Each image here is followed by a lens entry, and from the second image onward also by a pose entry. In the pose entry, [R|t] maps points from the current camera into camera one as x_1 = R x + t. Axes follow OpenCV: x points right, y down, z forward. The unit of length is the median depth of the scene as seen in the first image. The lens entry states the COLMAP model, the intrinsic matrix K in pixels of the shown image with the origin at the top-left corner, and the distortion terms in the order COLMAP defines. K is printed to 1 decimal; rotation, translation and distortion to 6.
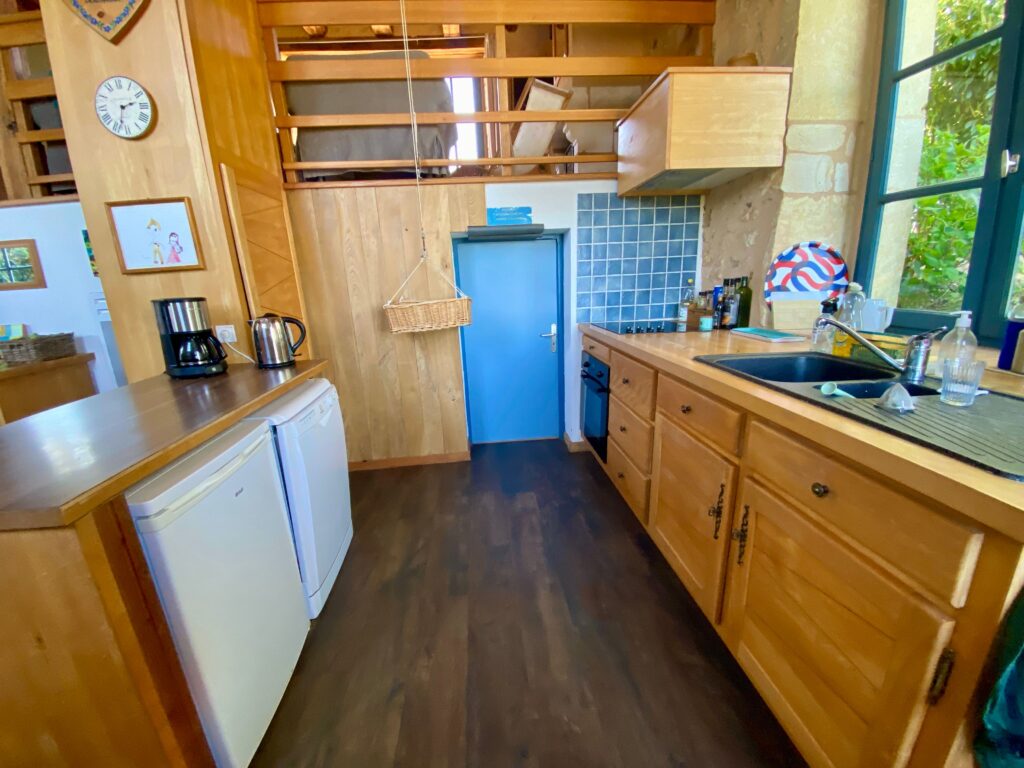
lens RADIAL K [[416.8, 0, 512.5], [0, 416.8, 390.0], [0, 0, 1]] dist [0.000622, -0.003647]
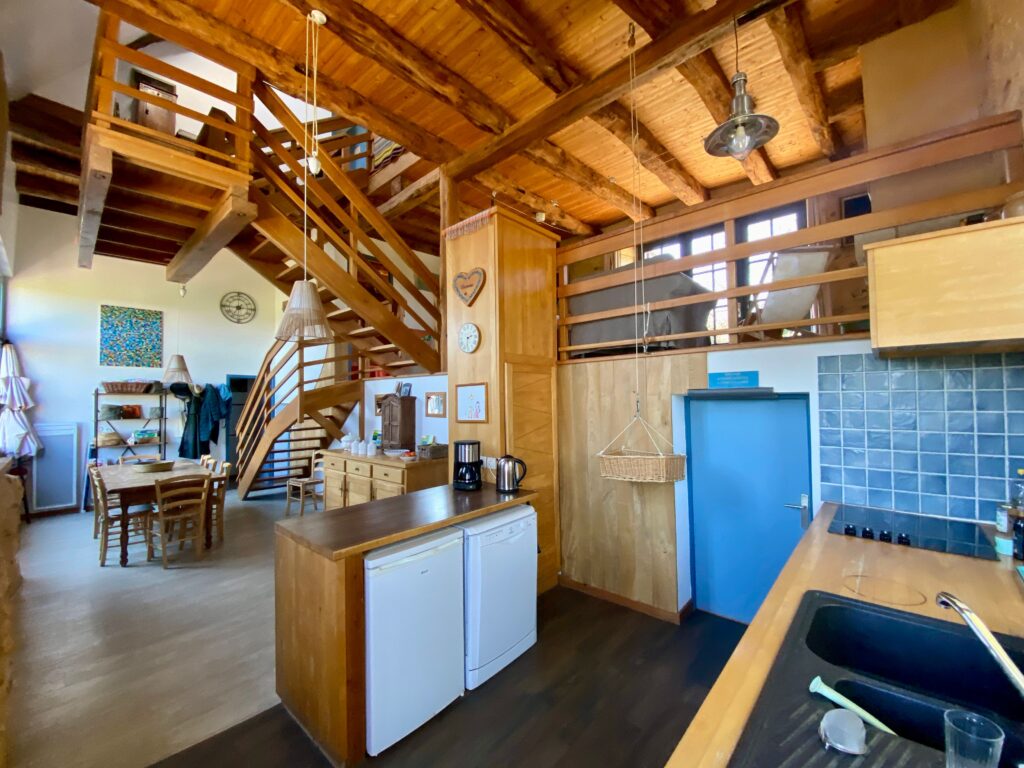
lens RADIAL K [[416.8, 0, 509.7], [0, 416.8, 378.5], [0, 0, 1]] dist [0.000622, -0.003647]
pose [[0.679995, 0.001438, -0.733215, 0.389262], [-0.209920, 0.958520, -0.192803, -0.119974], [0.702524, 0.285022, 0.652091, -0.040866]]
